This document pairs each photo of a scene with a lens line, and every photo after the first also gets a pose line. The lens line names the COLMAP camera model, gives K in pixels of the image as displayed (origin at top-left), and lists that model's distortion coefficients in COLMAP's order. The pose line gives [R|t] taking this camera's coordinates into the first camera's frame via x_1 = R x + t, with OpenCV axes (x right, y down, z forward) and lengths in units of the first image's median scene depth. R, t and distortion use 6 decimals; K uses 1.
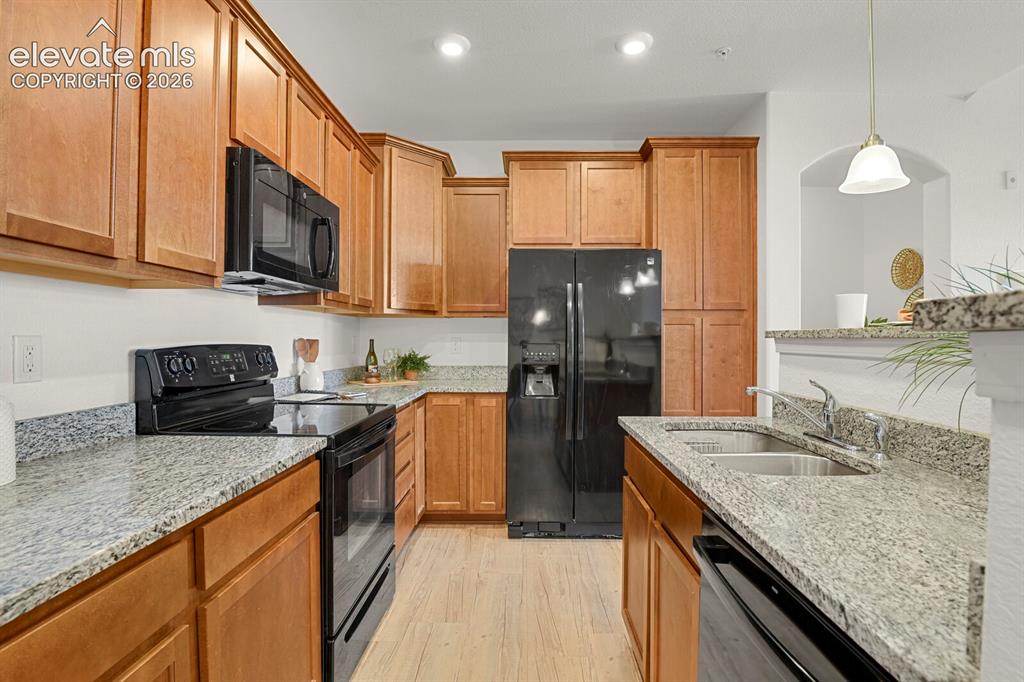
lens RADIAL K [[498.3, 0, 517.5], [0, 498.3, 341.7], [0, 0, 1]] dist [-0.026957, -0.001905]
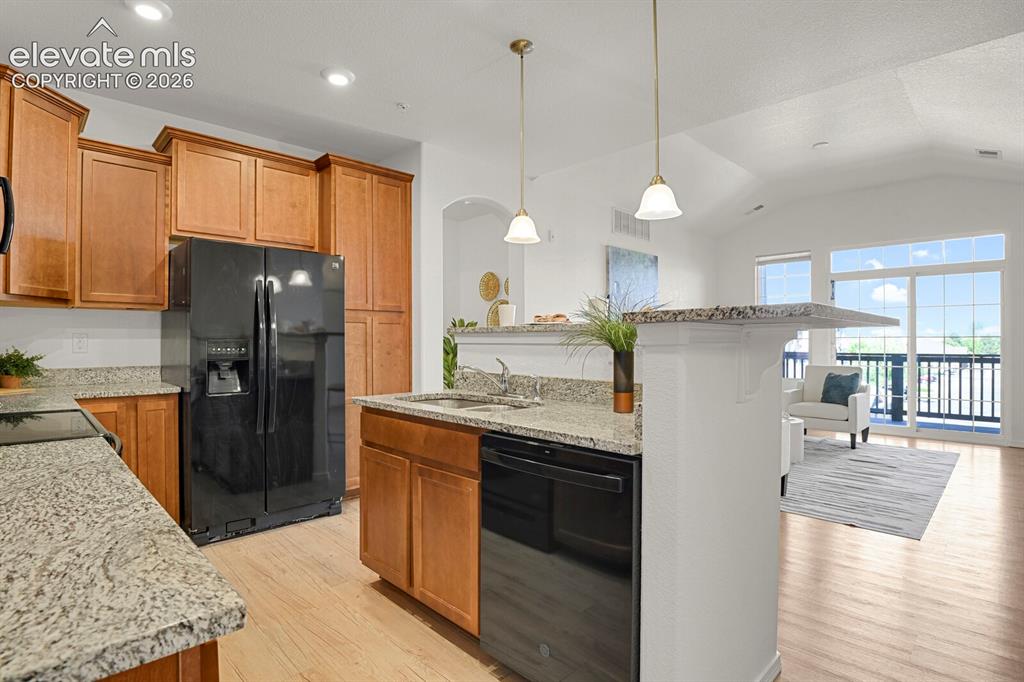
lens RADIAL K [[511.8, 0, 515.9], [0, 511.8, 341.8], [0, 0, 1]] dist [-0.031360, -0.001310]
pose [[0.696852, -0.004620, 0.717200, -0.260455], [0.006417, 0.999979, 0.000207, 0.012157], [-0.717186, 0.004458, 0.696868, -0.091011]]
